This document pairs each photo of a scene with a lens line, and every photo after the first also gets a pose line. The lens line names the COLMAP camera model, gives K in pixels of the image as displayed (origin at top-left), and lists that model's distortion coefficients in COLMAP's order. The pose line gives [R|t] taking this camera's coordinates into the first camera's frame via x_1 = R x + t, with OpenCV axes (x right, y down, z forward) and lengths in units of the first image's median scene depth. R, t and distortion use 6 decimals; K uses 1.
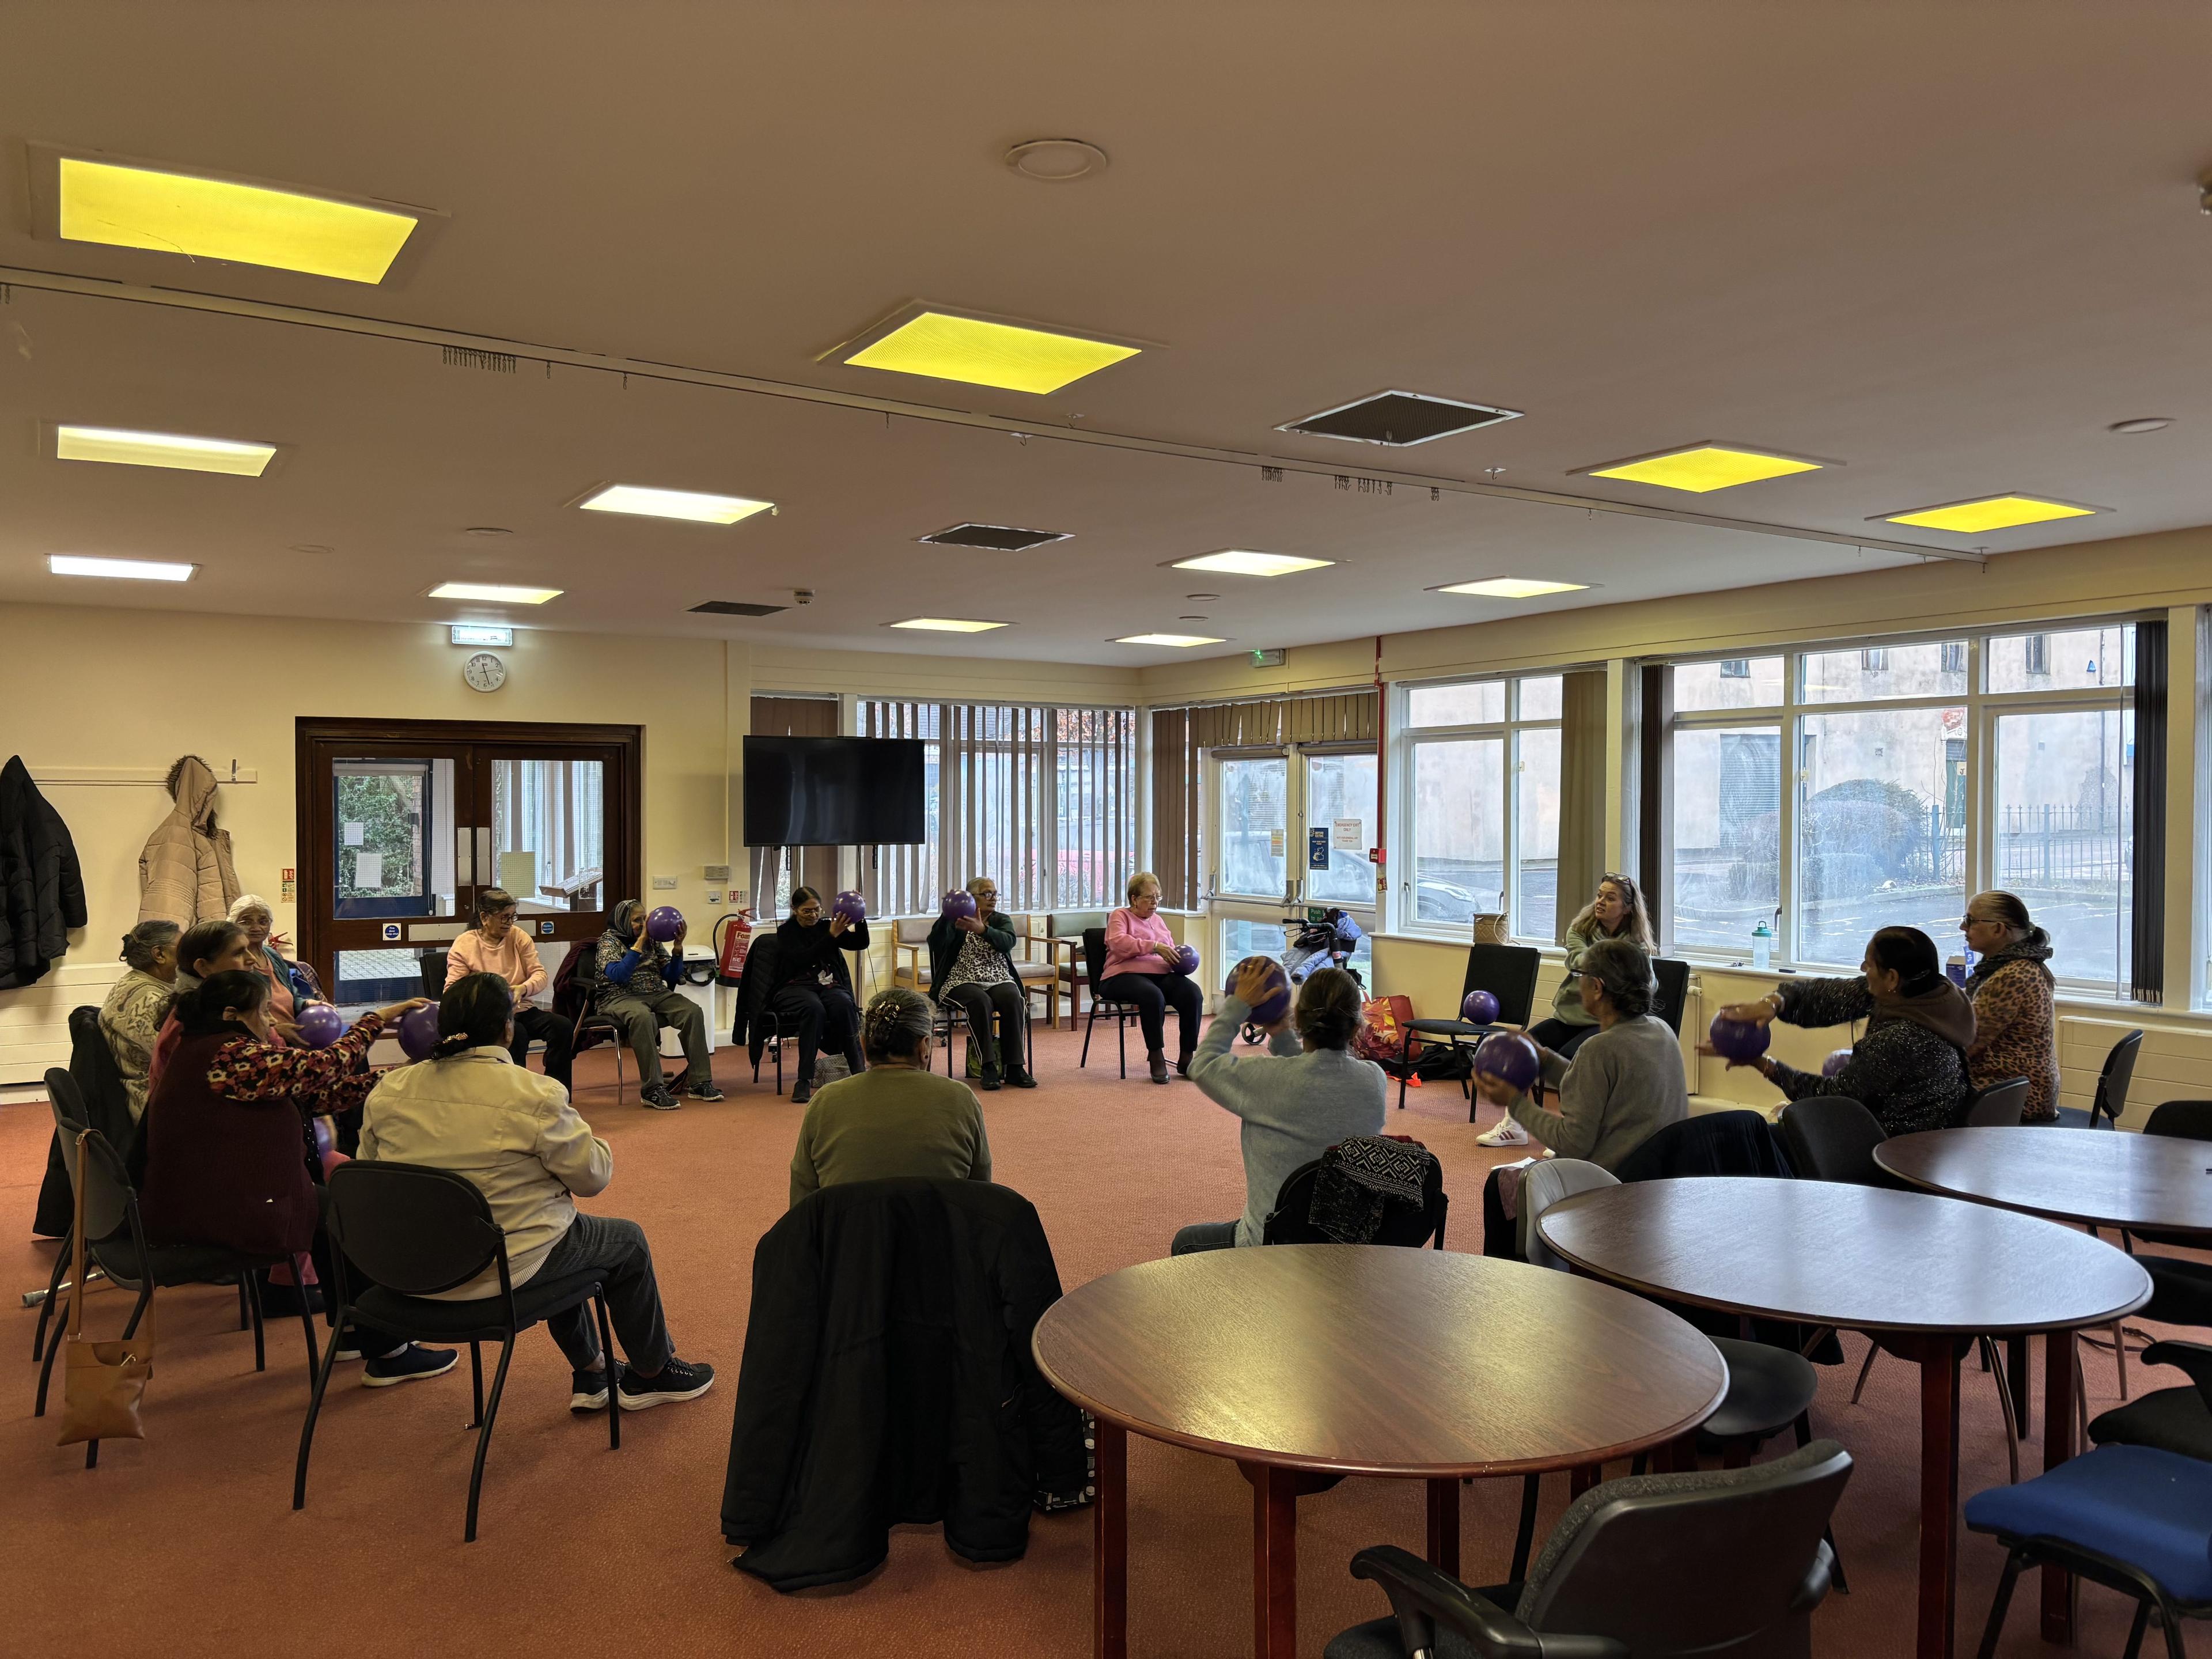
lens RADIAL K [[1671.9, 0, 1106.0], [0, 1671.9, 829.5], [0, 0, 1]] dist [-0.002510, -0.001760]
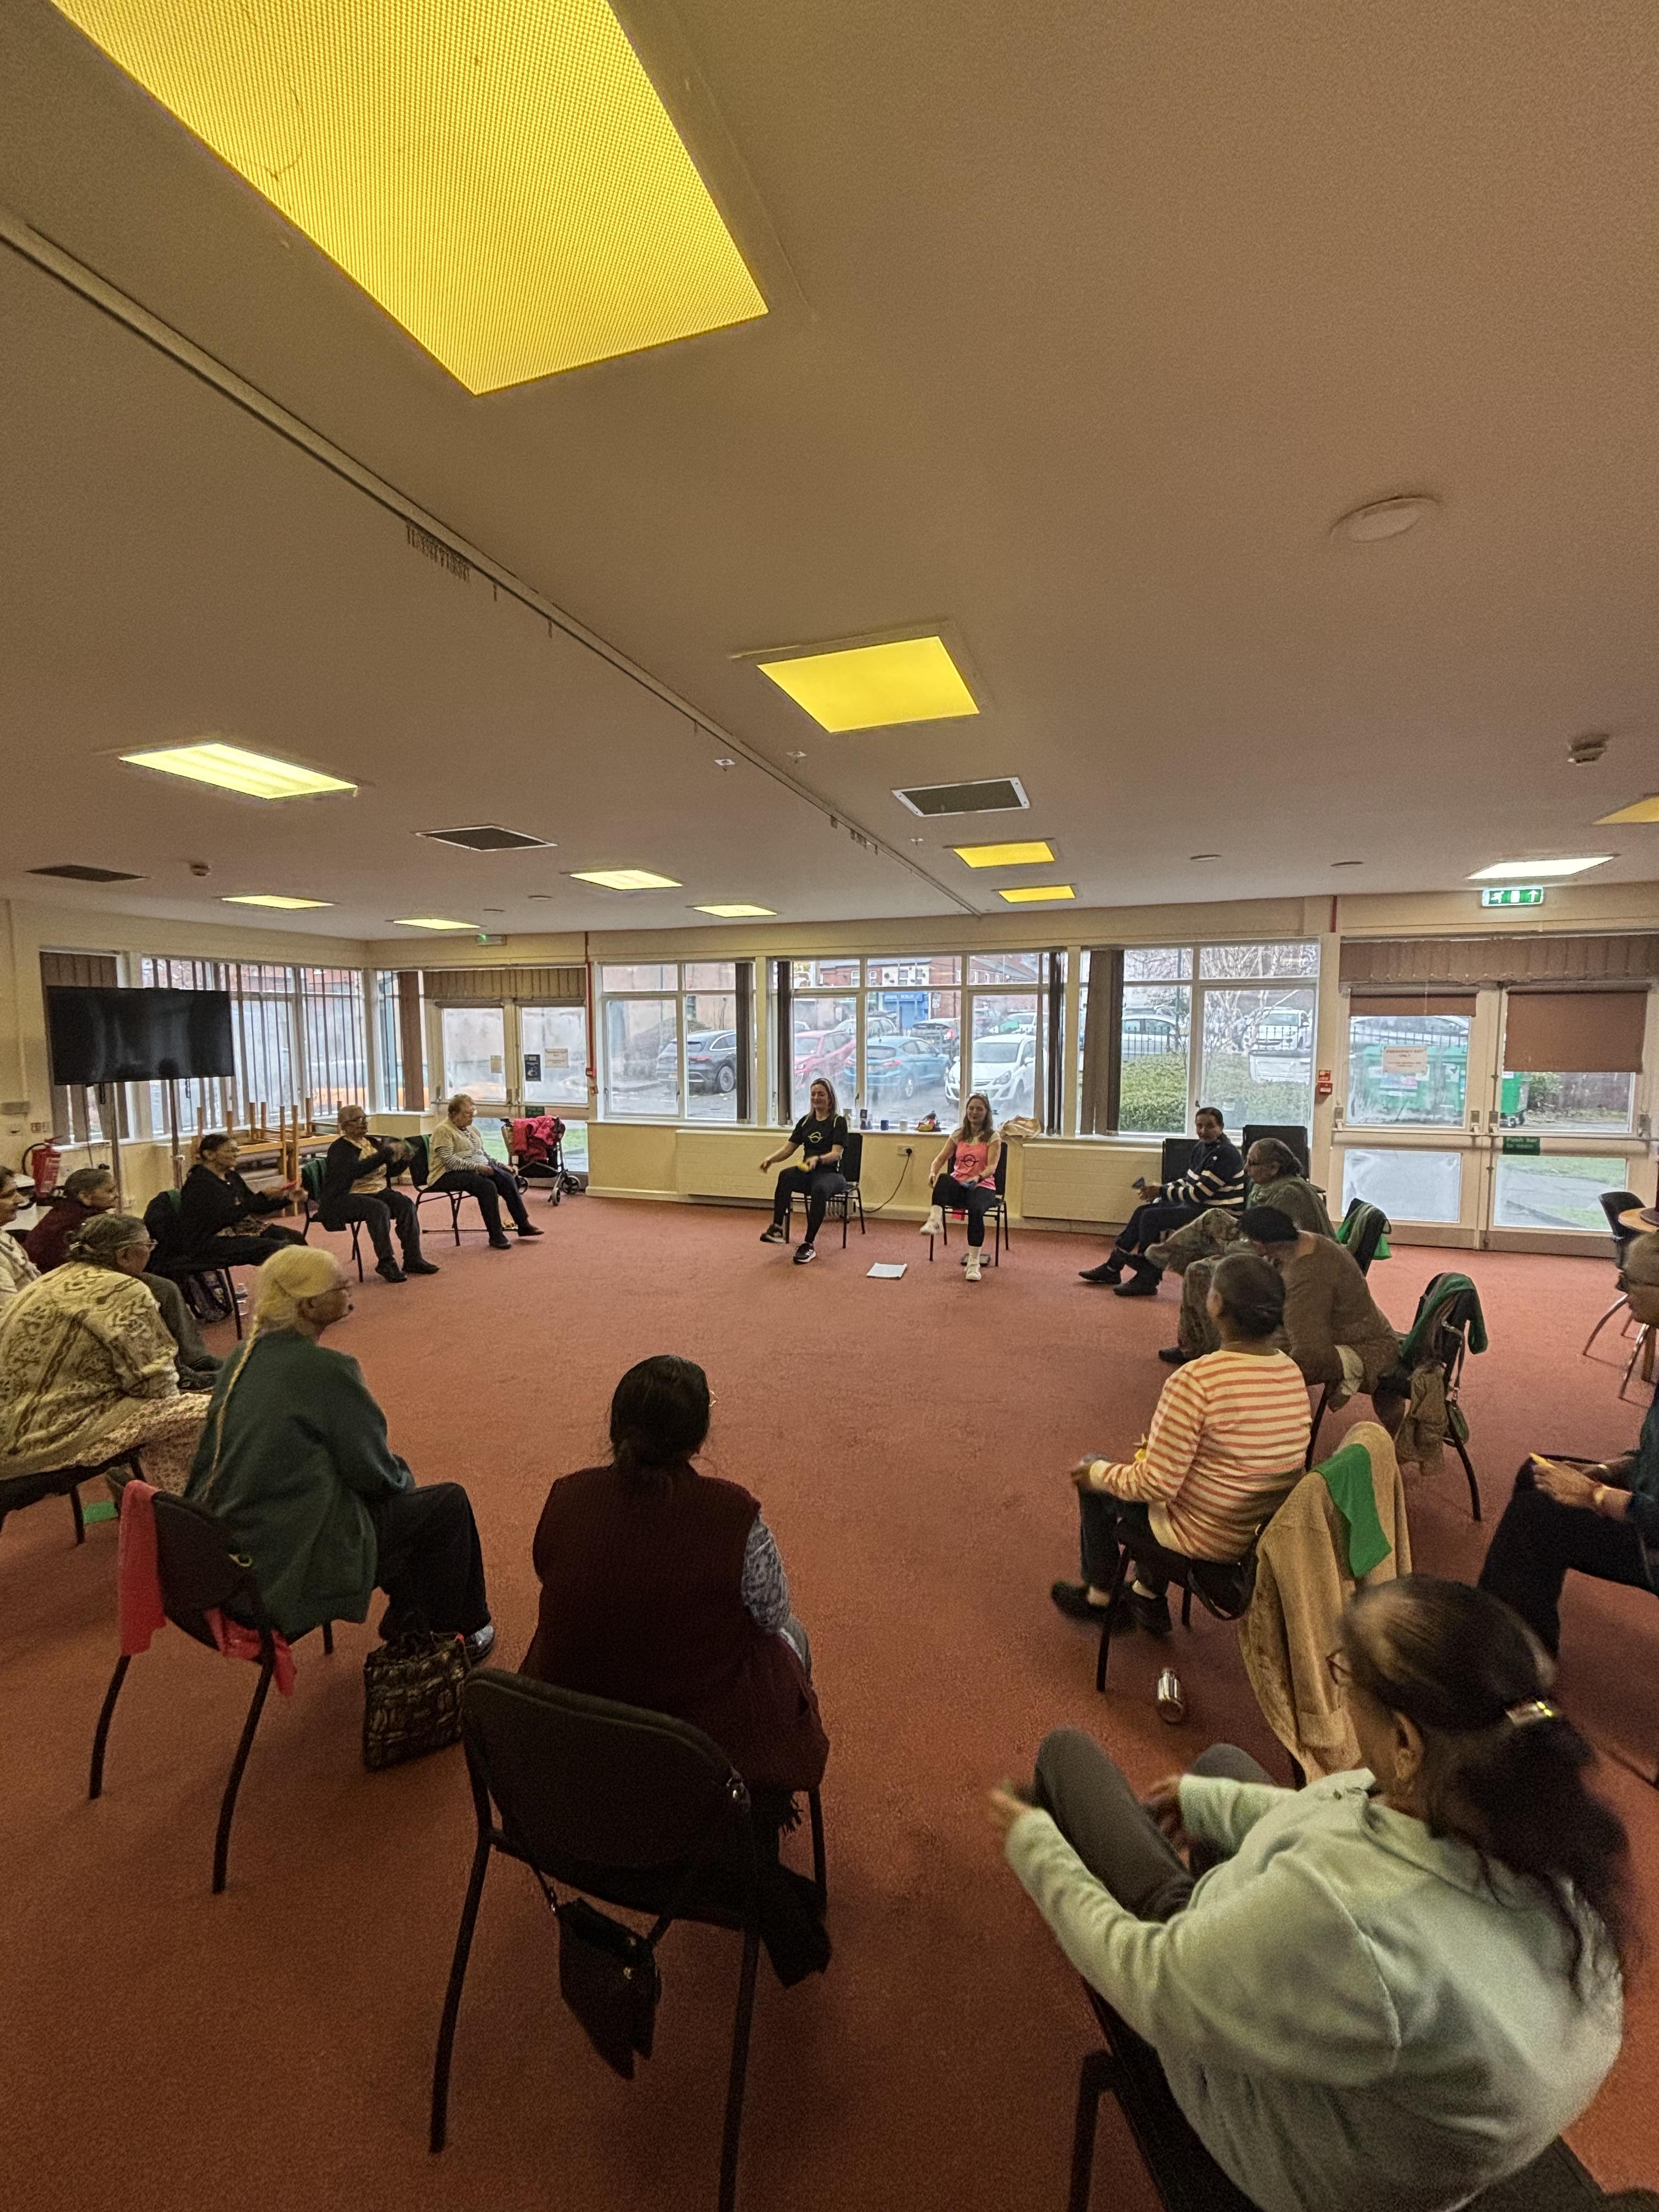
lens RADIAL K [[900.3, 0, 829.5], [0, 900.3, 1106.0], [0, 0, 1]] dist [-0.000101, -0.000049]
pose [[0.783280, -0.058985, 0.618864, -0.178487], [0.012501, 0.996782, 0.079182, -0.016340], [-0.621543, -0.054285, 0.781497, 0.185142]]
